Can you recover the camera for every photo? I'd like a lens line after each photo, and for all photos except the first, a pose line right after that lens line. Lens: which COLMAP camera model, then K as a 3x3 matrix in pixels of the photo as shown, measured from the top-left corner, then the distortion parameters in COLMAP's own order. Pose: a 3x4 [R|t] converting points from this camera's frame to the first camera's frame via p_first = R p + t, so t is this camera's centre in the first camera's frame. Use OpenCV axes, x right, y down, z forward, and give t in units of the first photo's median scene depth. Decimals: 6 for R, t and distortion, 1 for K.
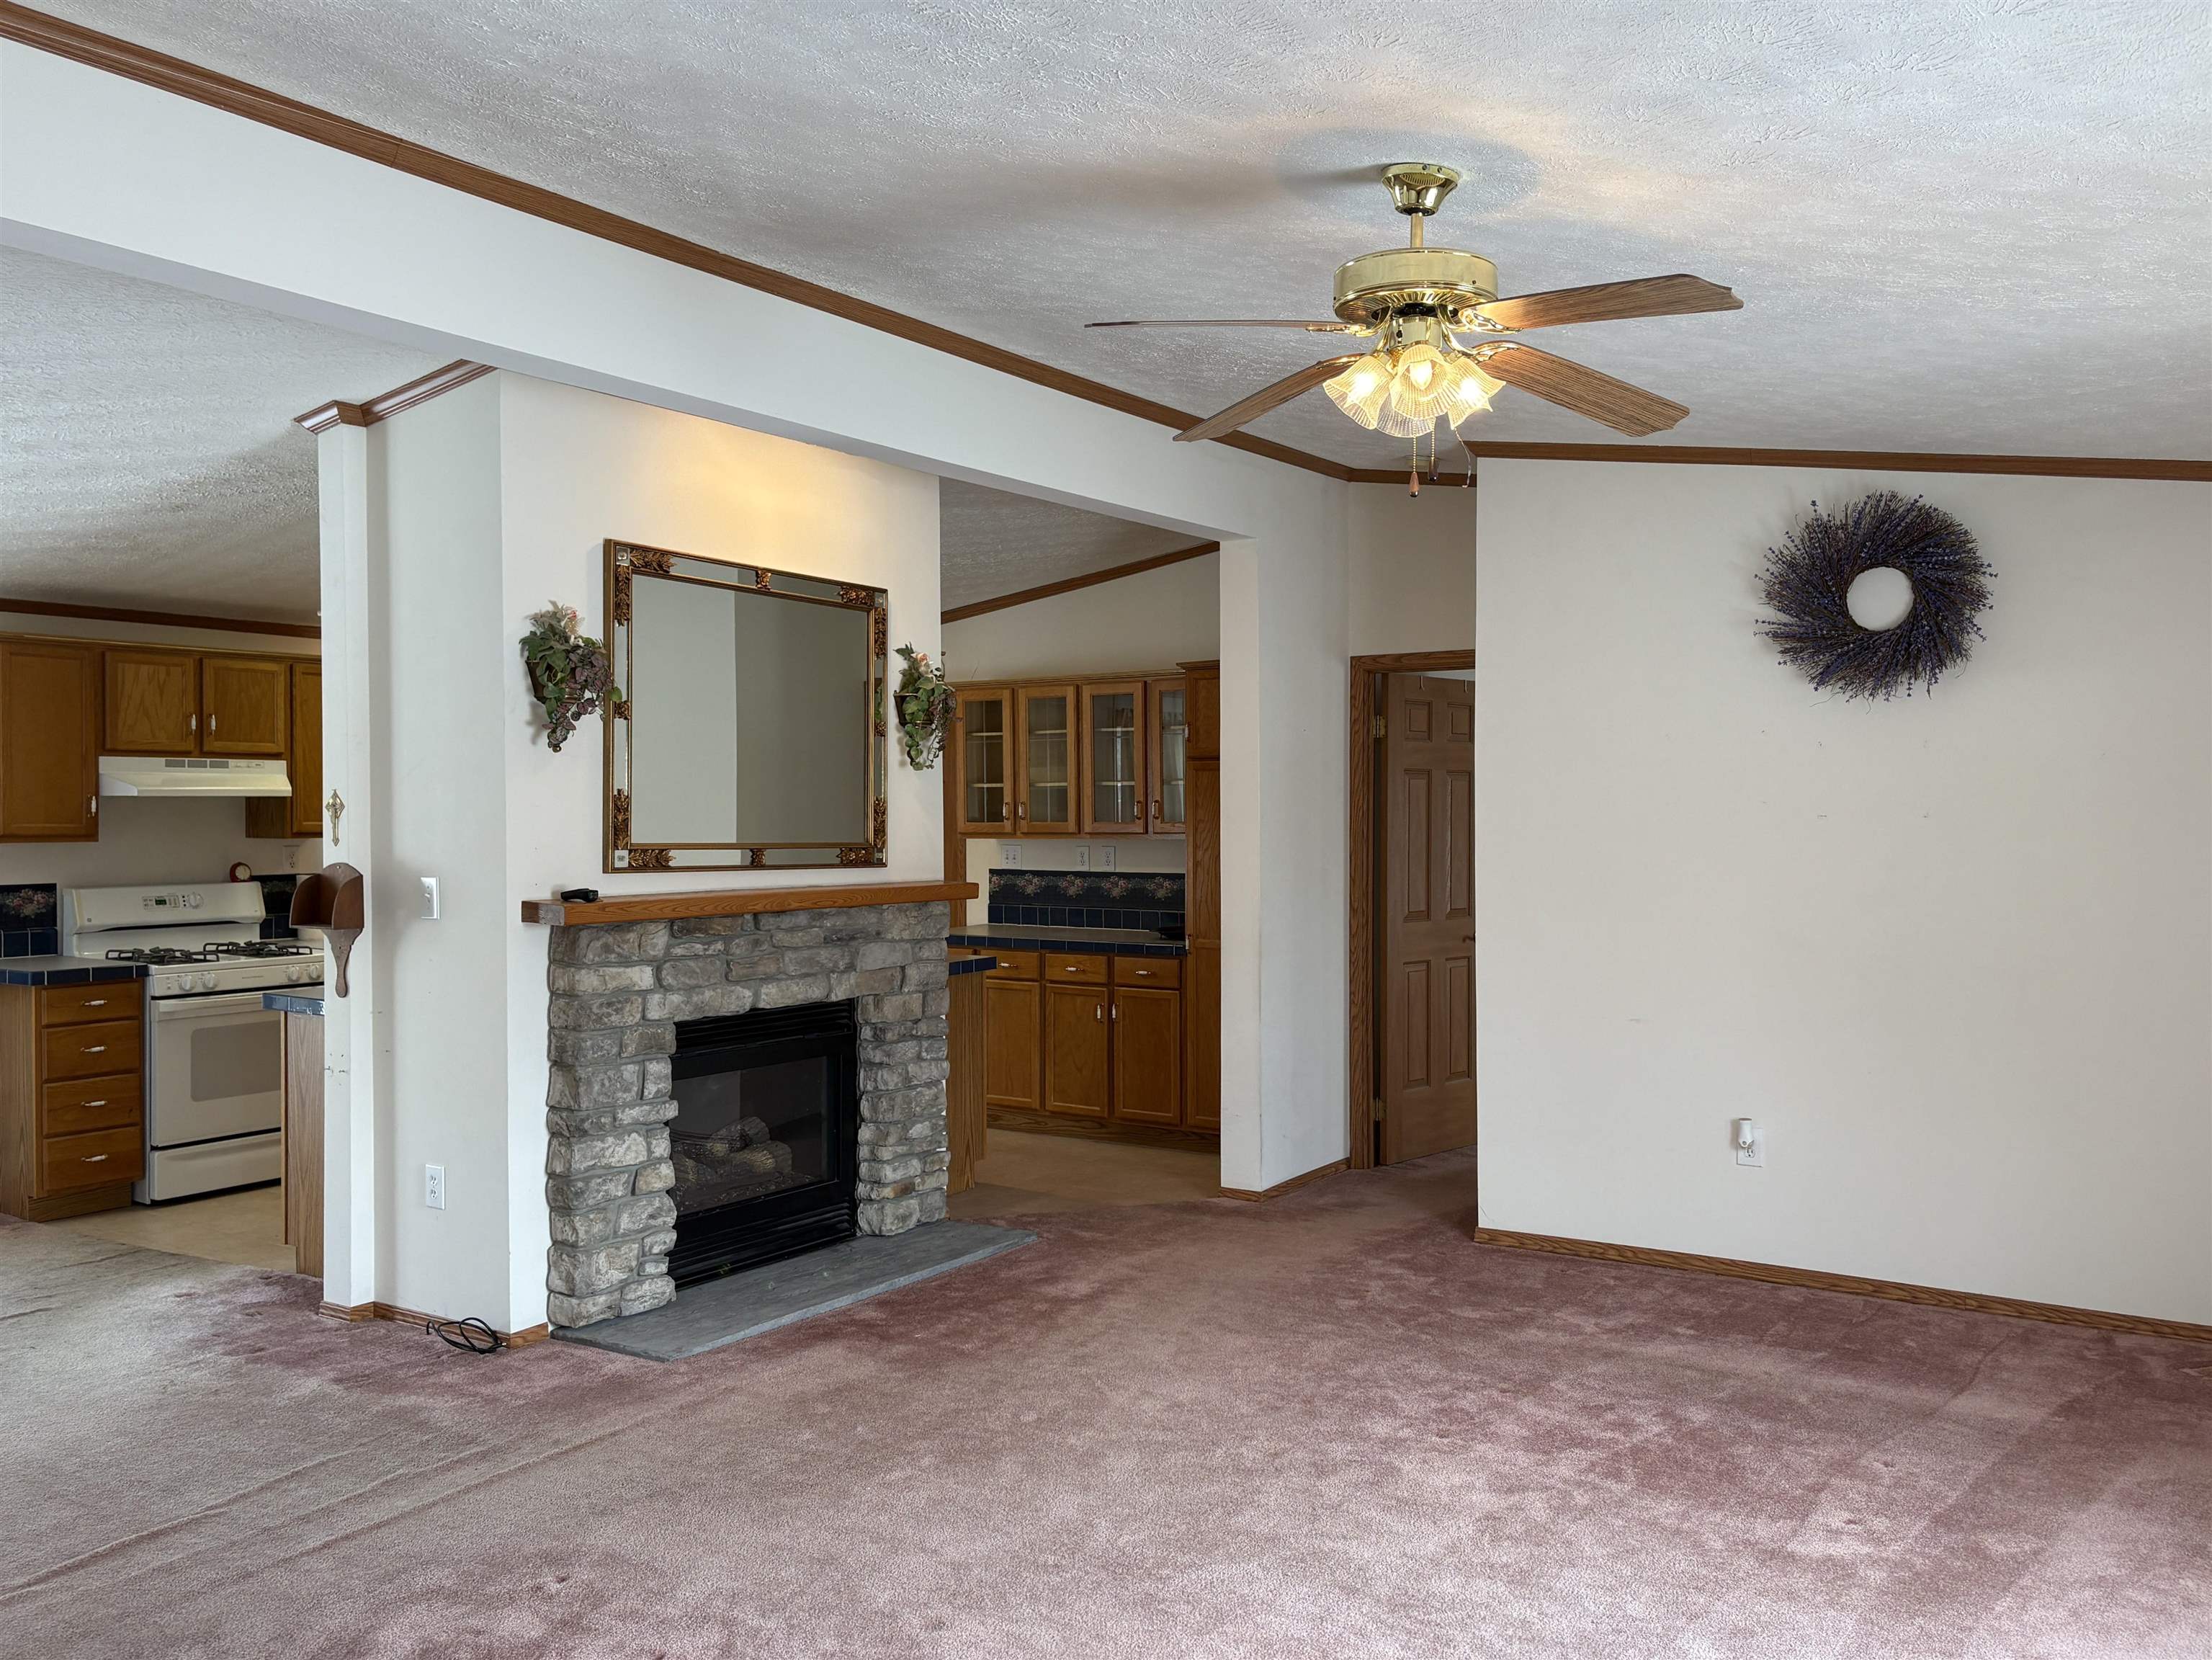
lens RADIAL K [[1803.7, 0, 1114.2], [0, 1803.7, 830.3], [0, 0, 1]] dist [0.051822, -0.042629]
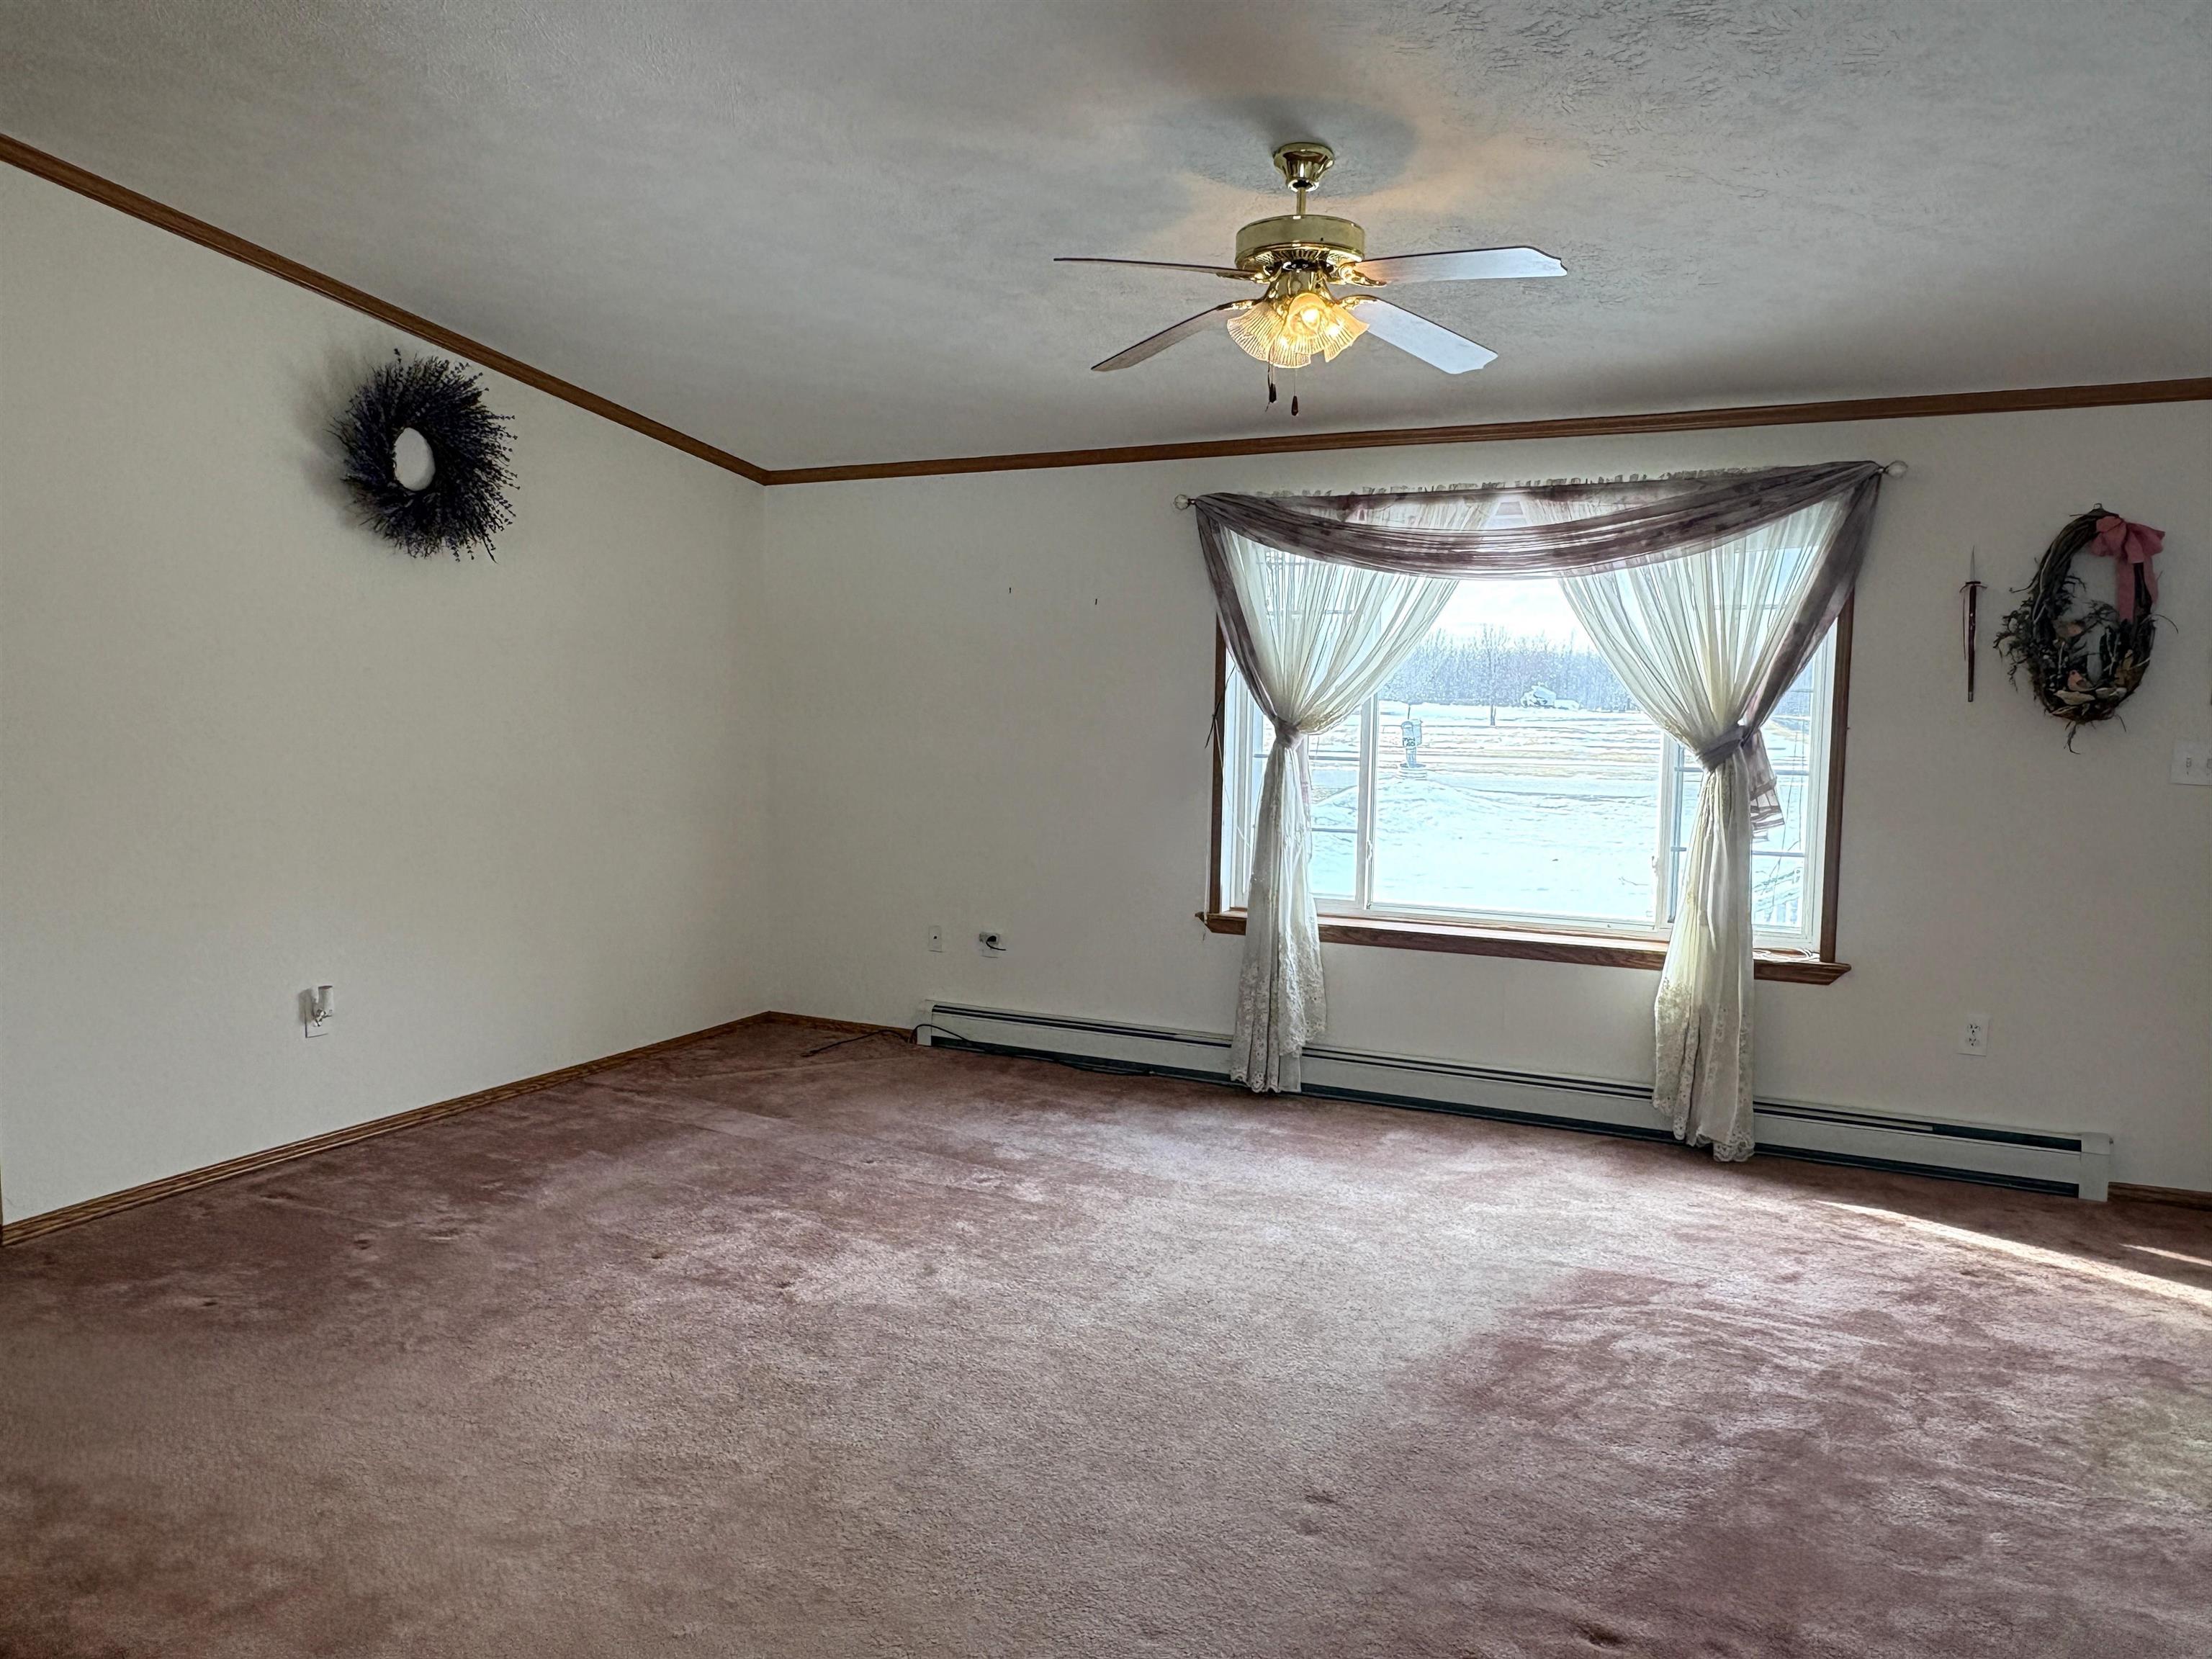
lens RADIAL K [[1566.8, 0, 1096.0], [0, 1566.8, 839.0], [0, 0, 1]] dist [-0.006050, 0.006615]
pose [[-0.128117, -0.091376, 0.987541, -0.464931], [-0.000783, 0.995755, 0.092035, 0.004792], [-0.991759, 0.011018, -0.127645, 0.645811]]
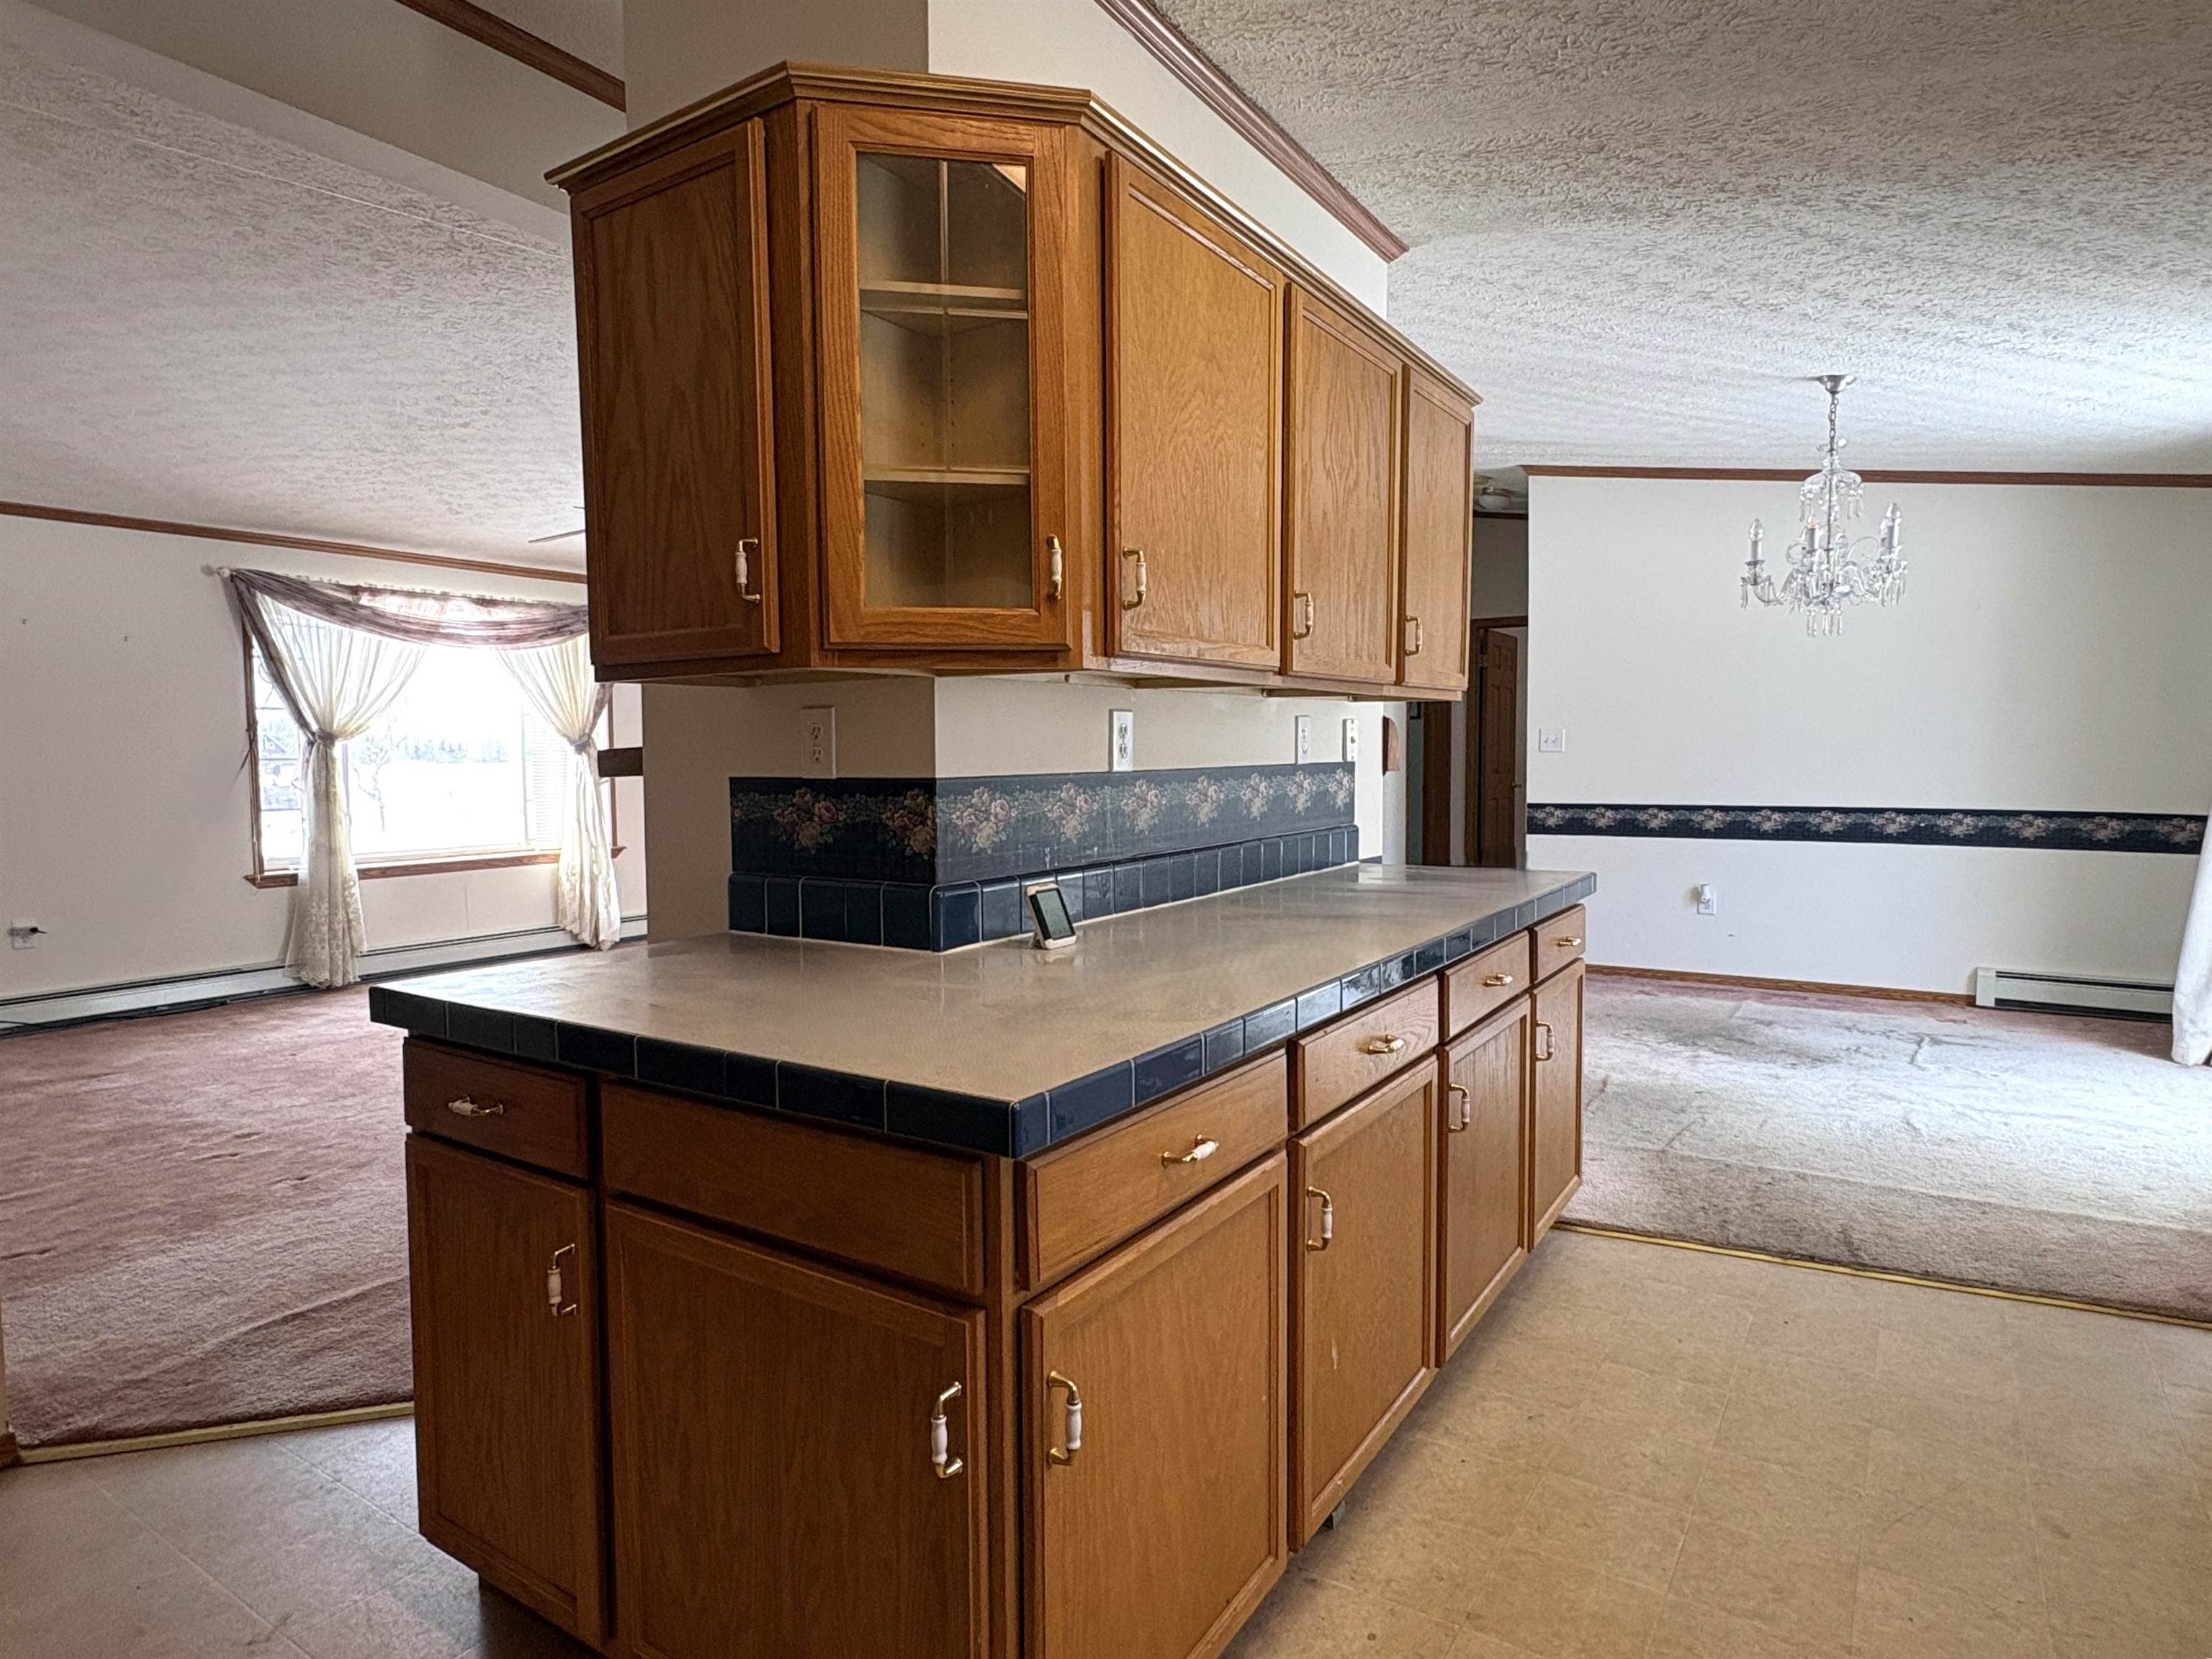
lens RADIAL K [[1243.0, 0, 1095.7], [0, 1243.0, 841.8], [0, 0, 1]] dist [-0.001333, -0.001263]
pose [[-0.999958, 0.009175, -0.000141, -0.242240], [0.009131, 0.996440, 0.083809, 0.028865], [0.000910, 0.083804, -0.996482, 1.452860]]
